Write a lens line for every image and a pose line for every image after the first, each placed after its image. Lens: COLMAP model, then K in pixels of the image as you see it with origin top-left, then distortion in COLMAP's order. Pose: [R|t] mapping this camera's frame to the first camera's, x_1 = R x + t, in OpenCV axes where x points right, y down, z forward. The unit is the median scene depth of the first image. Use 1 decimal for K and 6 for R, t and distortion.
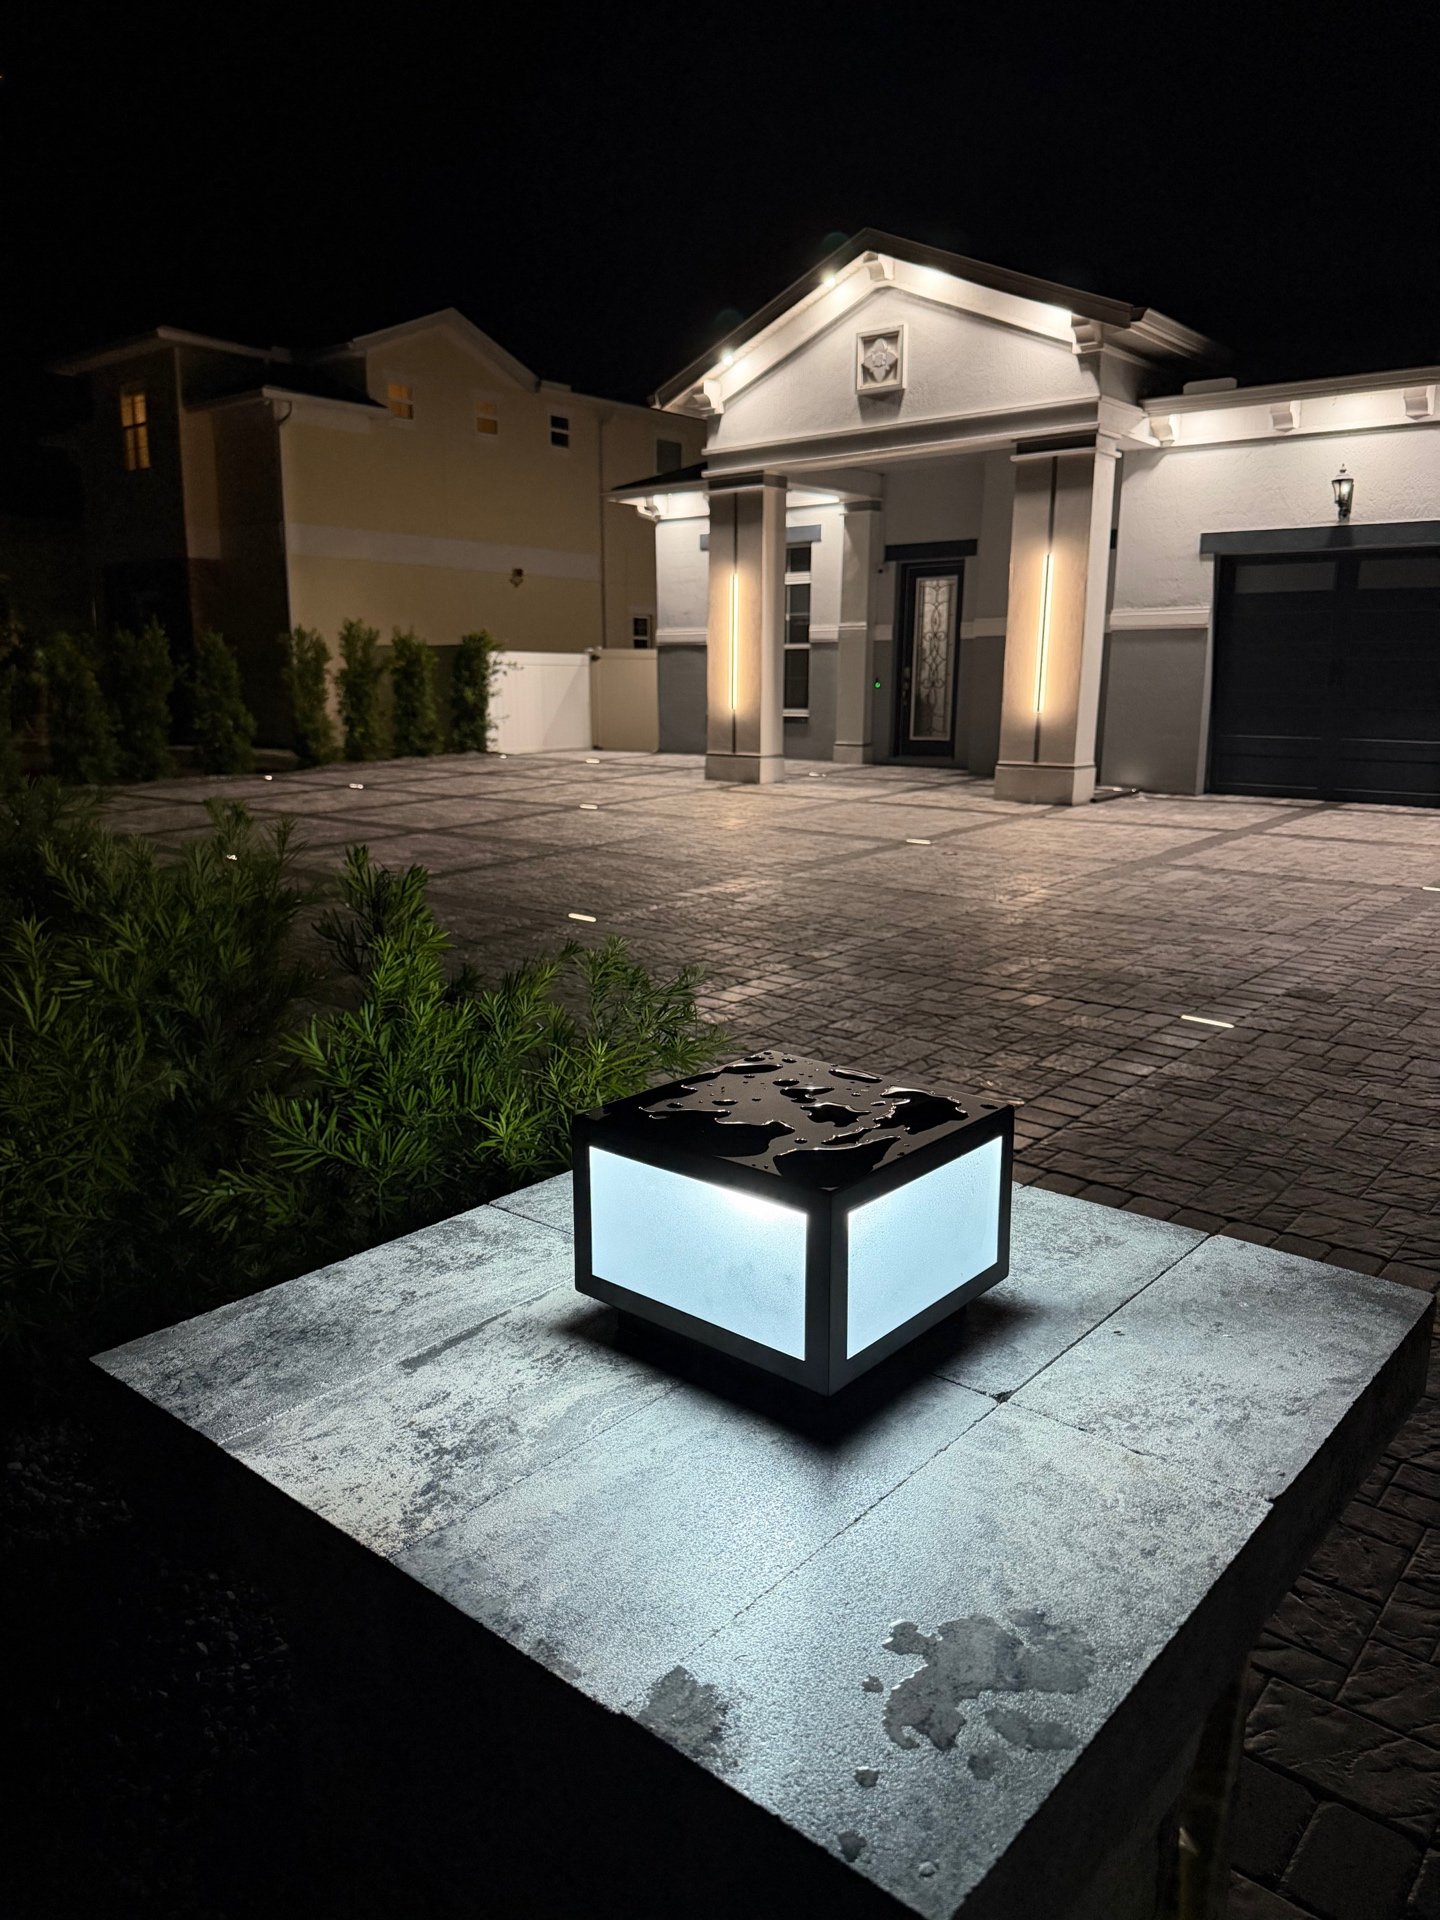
lens RADIAL K [[1360.1, 0, 714.7], [0, 1360.1, 963.1], [0, 0, 1]] dist [0.096834, -0.162935]
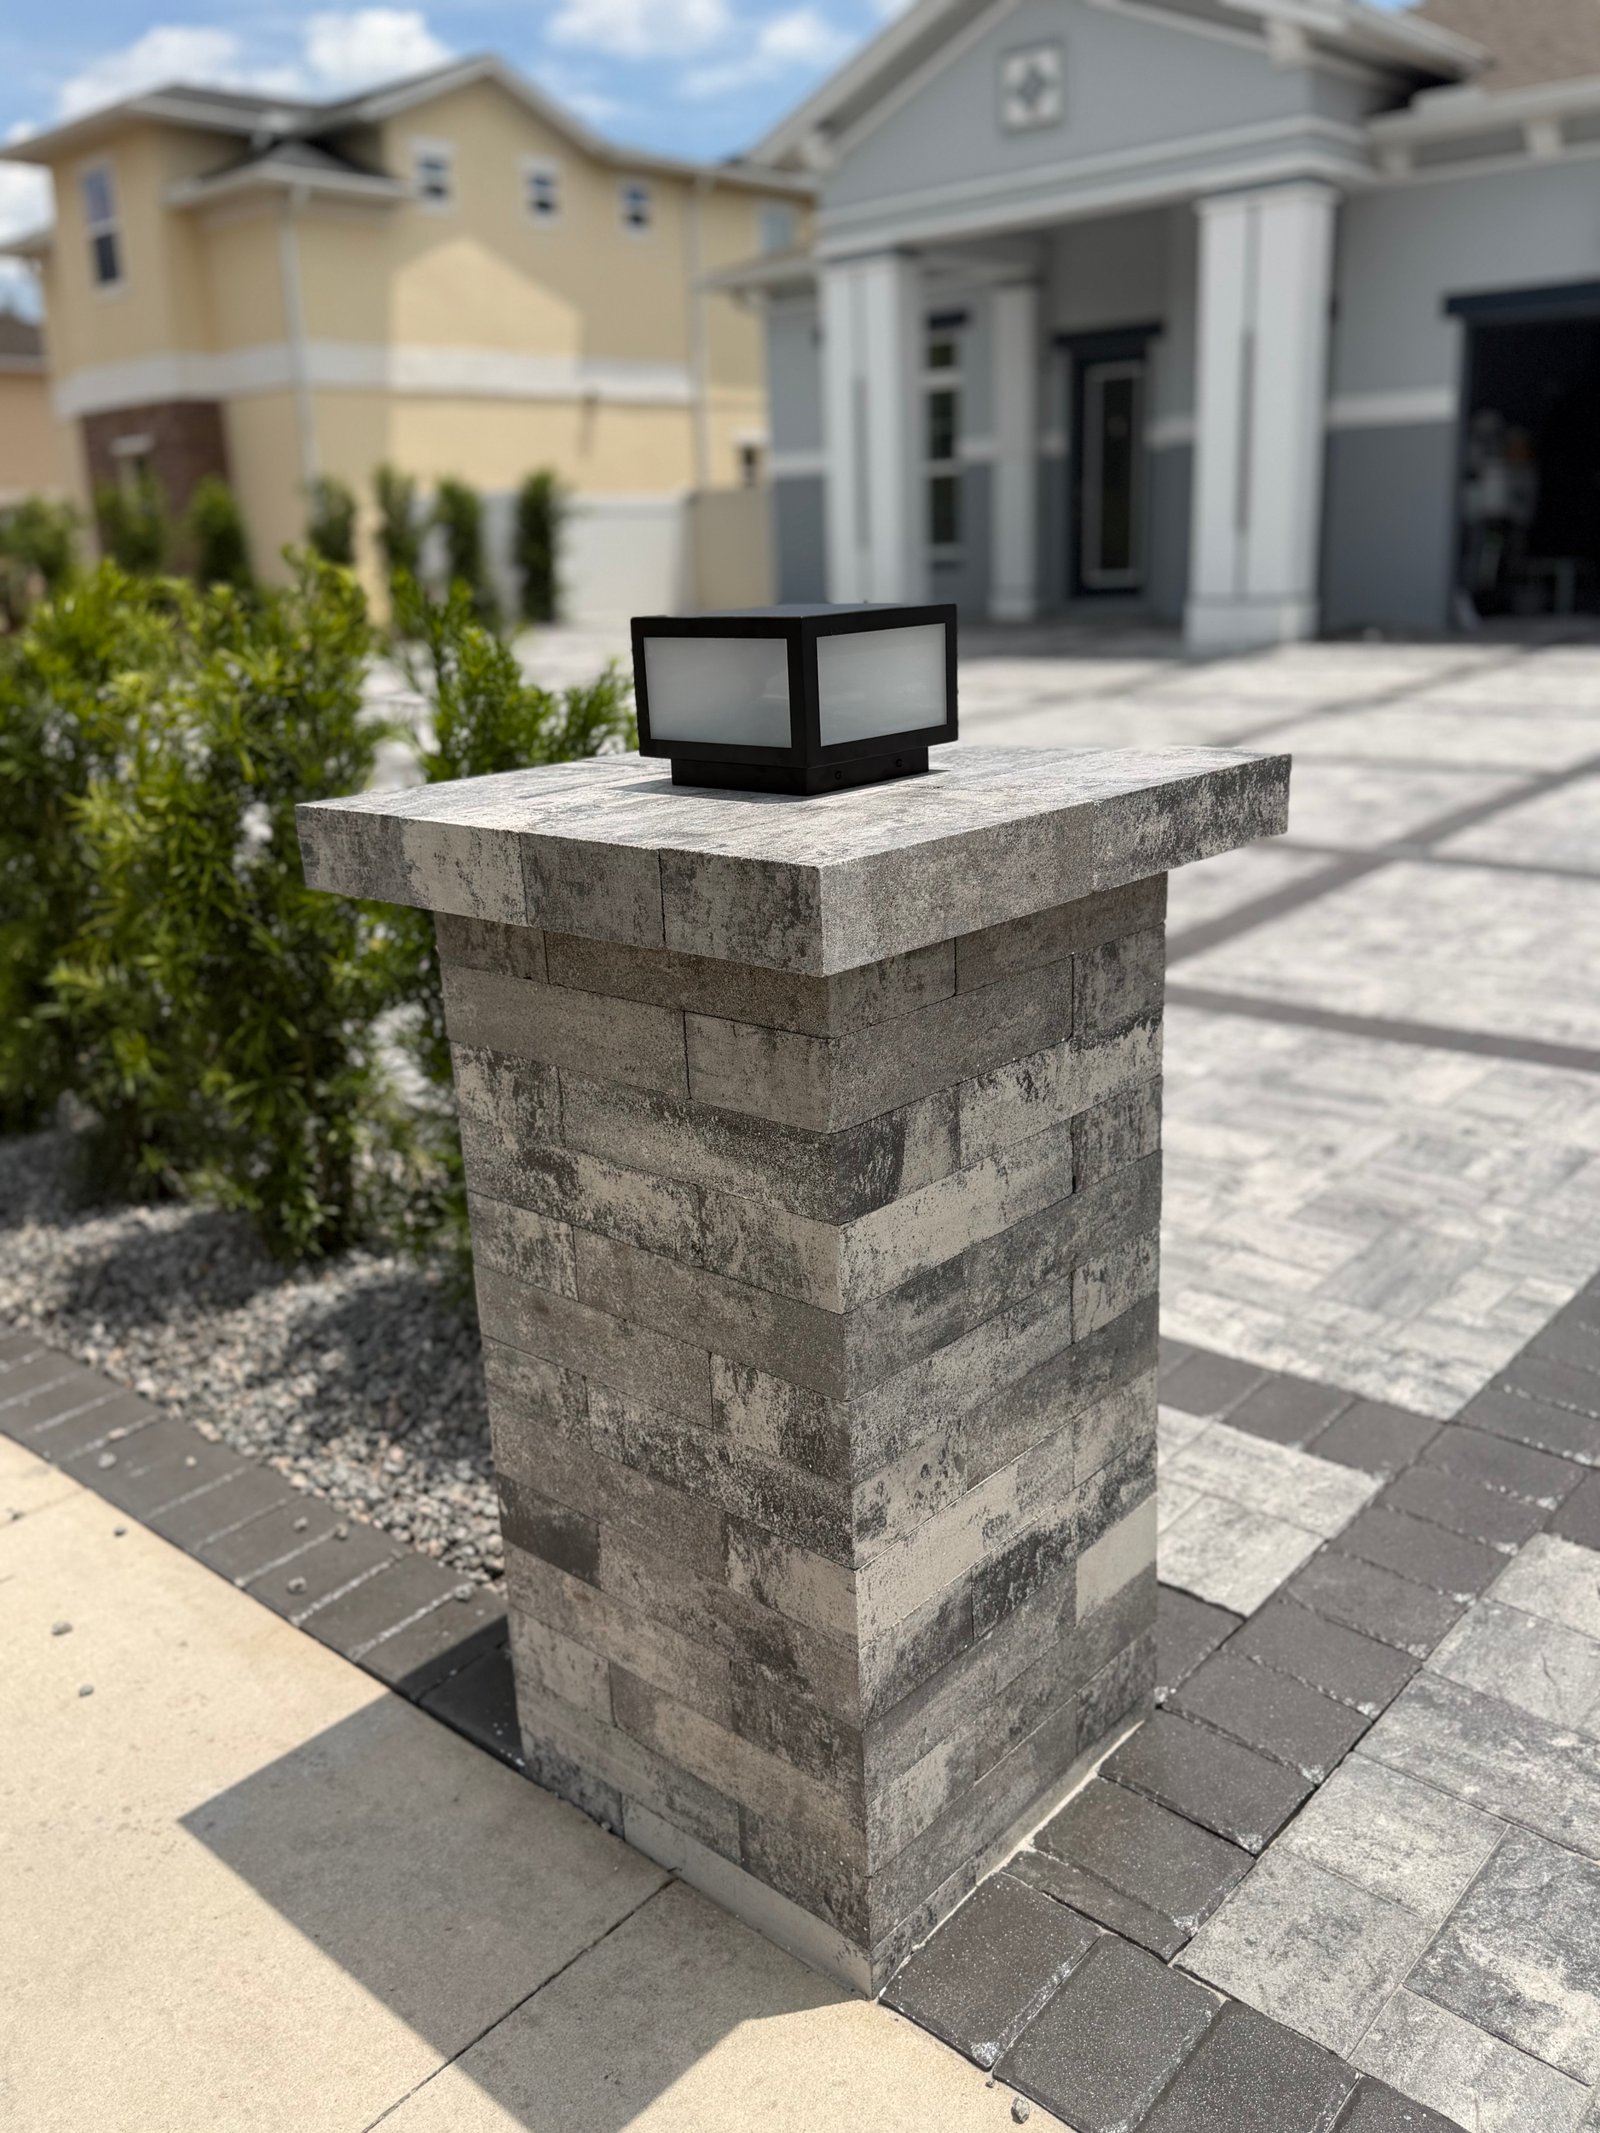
lens RADIAL K [[1729.2, 0, 796.6], [0, 1729.2, 1079.9], [0, 0, 1]] dist [0.167454, -0.290392]
pose [[0.998541, -0.033324, -0.042482, 0.007512], [0.037107, 0.995101, 0.091636, 0.027136], [0.039220, -0.093079, 0.994886, -0.053280]]
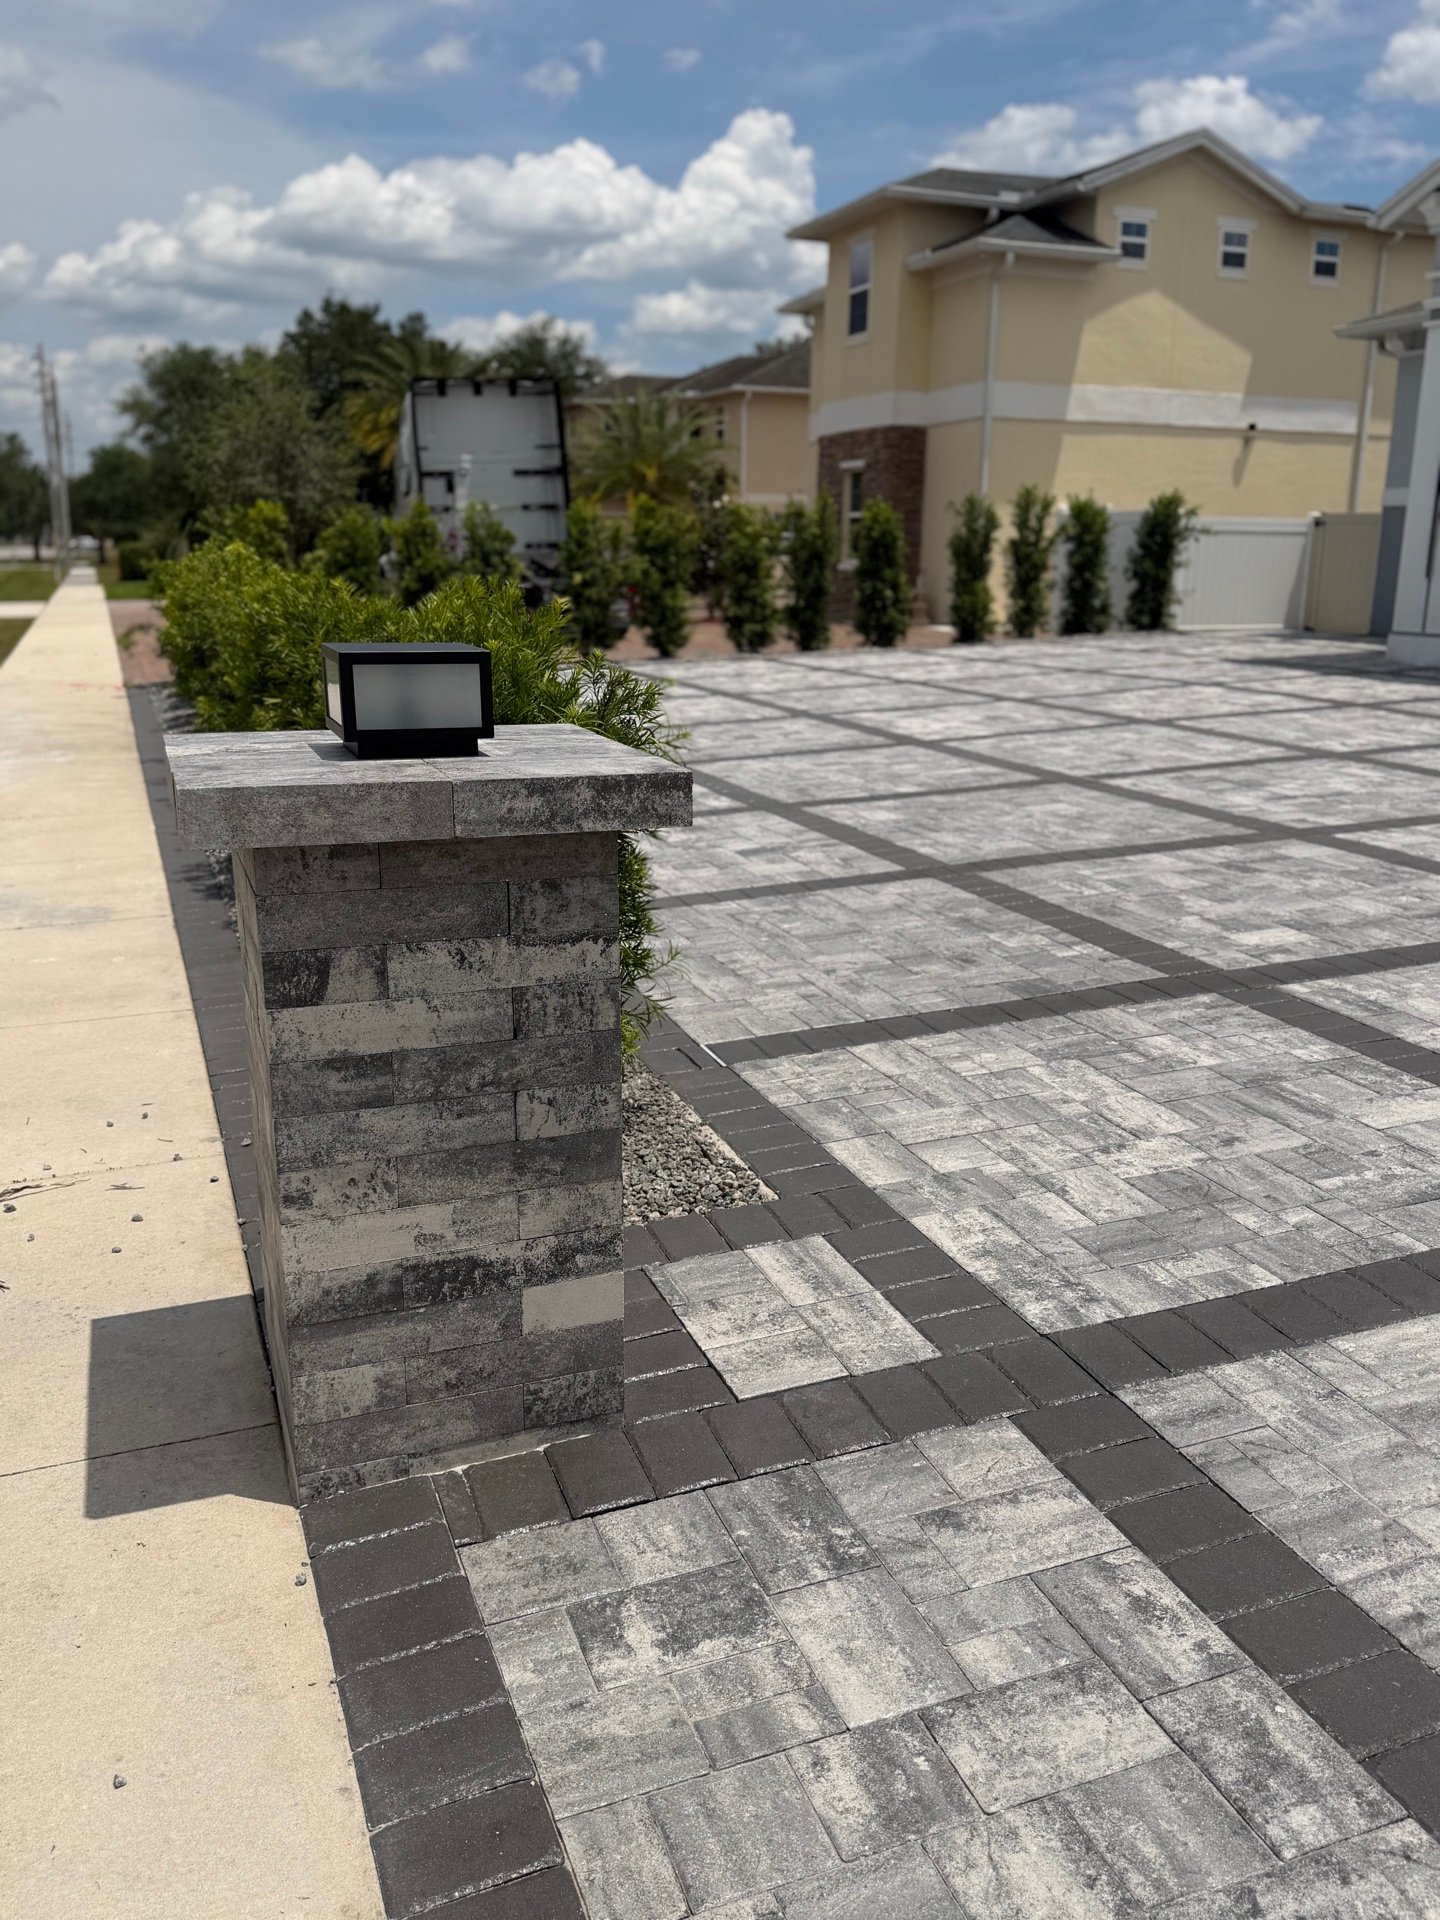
lens RADIAL K [[1556.6, 0, 716.9], [0, 1556.6, 972.1], [0, 0, 1]] dist [0.167454, -0.290392]
pose [[0.872936, 0.129819, -0.470244, 0.119117], [-0.106557, 0.991406, 0.075889, 0.024836], [0.476055, -0.016138, 0.879268, -0.068597]]
